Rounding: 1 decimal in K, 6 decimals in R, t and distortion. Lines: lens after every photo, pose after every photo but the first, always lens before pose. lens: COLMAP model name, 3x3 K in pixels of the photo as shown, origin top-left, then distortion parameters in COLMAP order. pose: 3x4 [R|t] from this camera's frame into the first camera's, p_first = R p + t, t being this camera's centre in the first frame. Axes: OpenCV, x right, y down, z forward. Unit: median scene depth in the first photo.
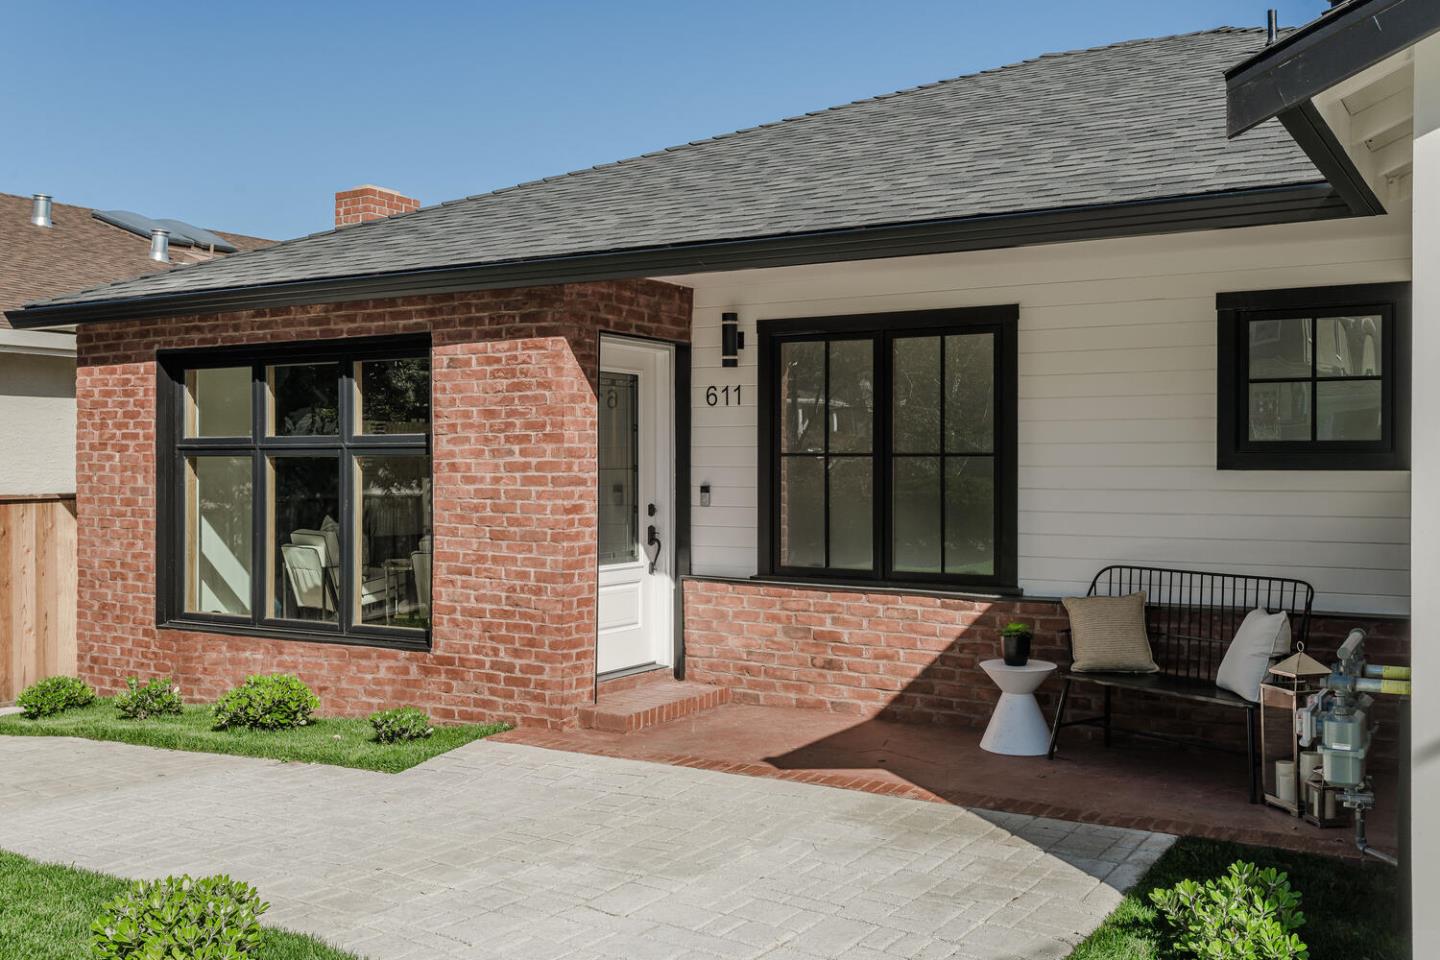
lens RADIAL K [[1370.3, 0, 722.7], [0, 1370.3, 472.9], [0, 0, 1]] dist [0.015293, 0.000000]
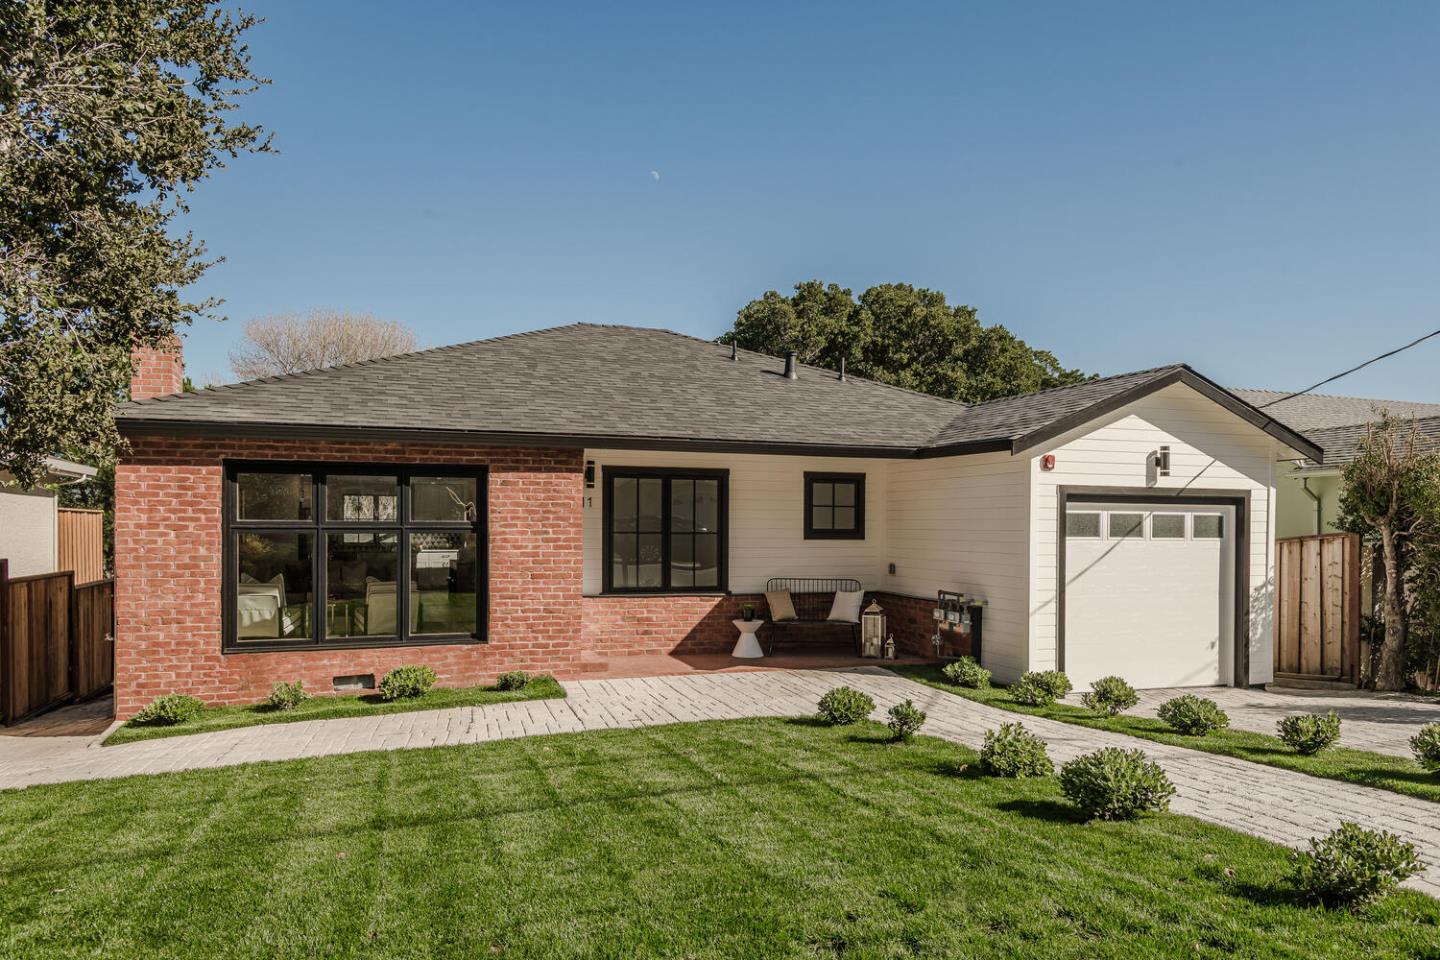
lens RADIAL K [[942.4, 0, 743.6], [0, 942.4, 551.3], [0, 0, 1]] dist [-0.007276, 0.005934]
pose [[0.638032, -0.017066, 0.769820, -0.940010], [0.001594, 0.999781, 0.020844, -0.015084], [-0.770008, -0.012072, 0.637920, -0.039596]]
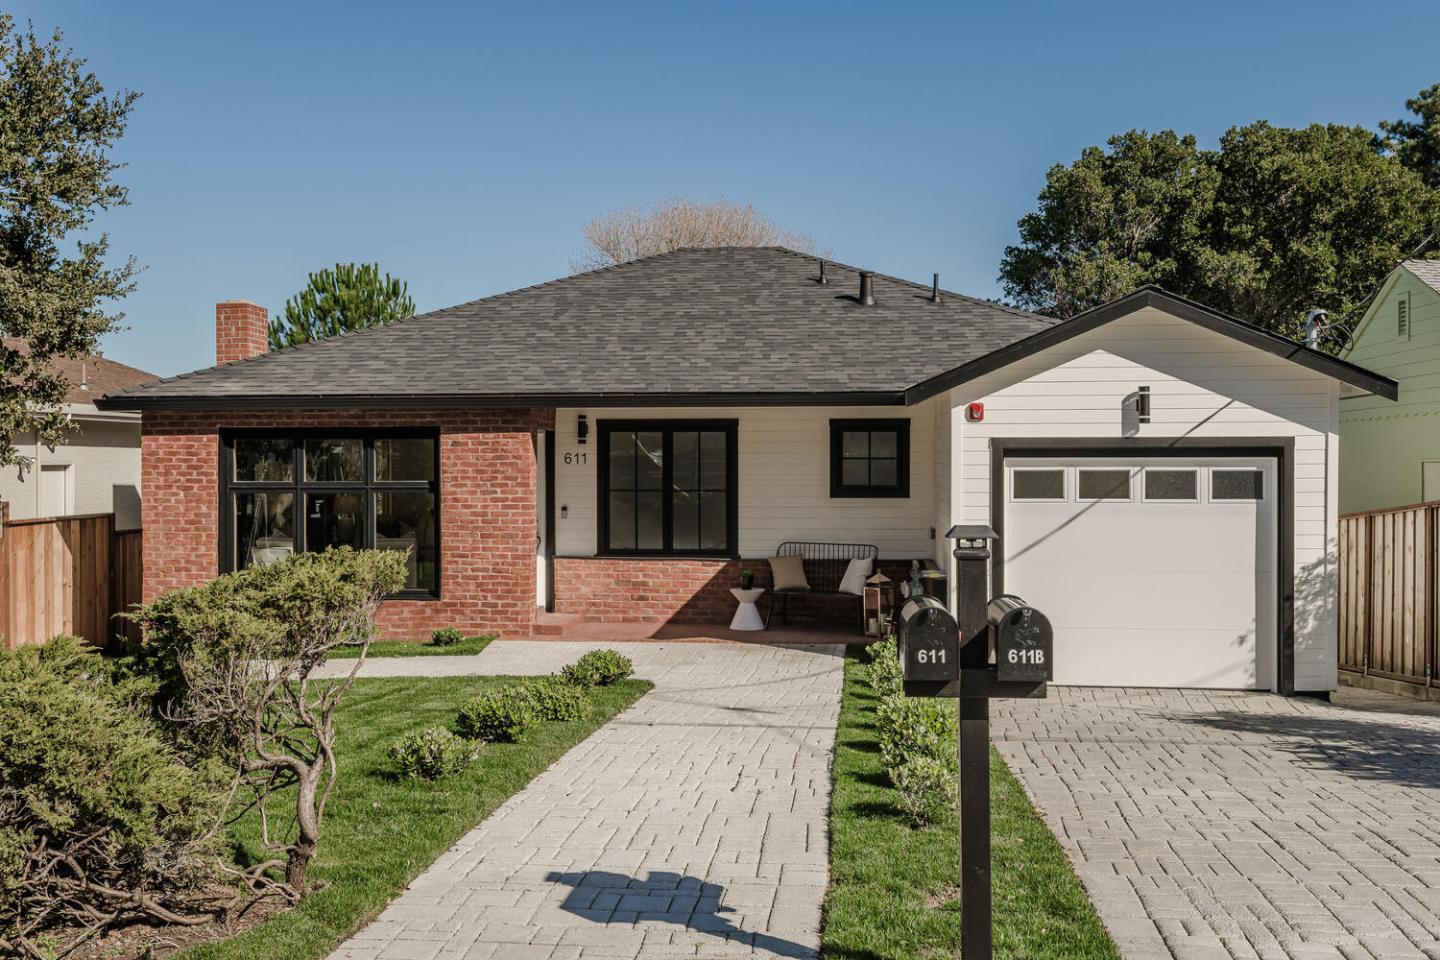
lens RADIAL K [[1370.3, 0, 719.6], [0, 1370.3, 492.0], [0, 0, 1]] dist [0.015293, 0.000000]
pose [[0.905488, -0.011038, 0.424227, -0.648408], [0.005655, 0.999887, 0.013945, -0.037883], [-0.424333, -0.010228, 0.905448, -0.815198]]
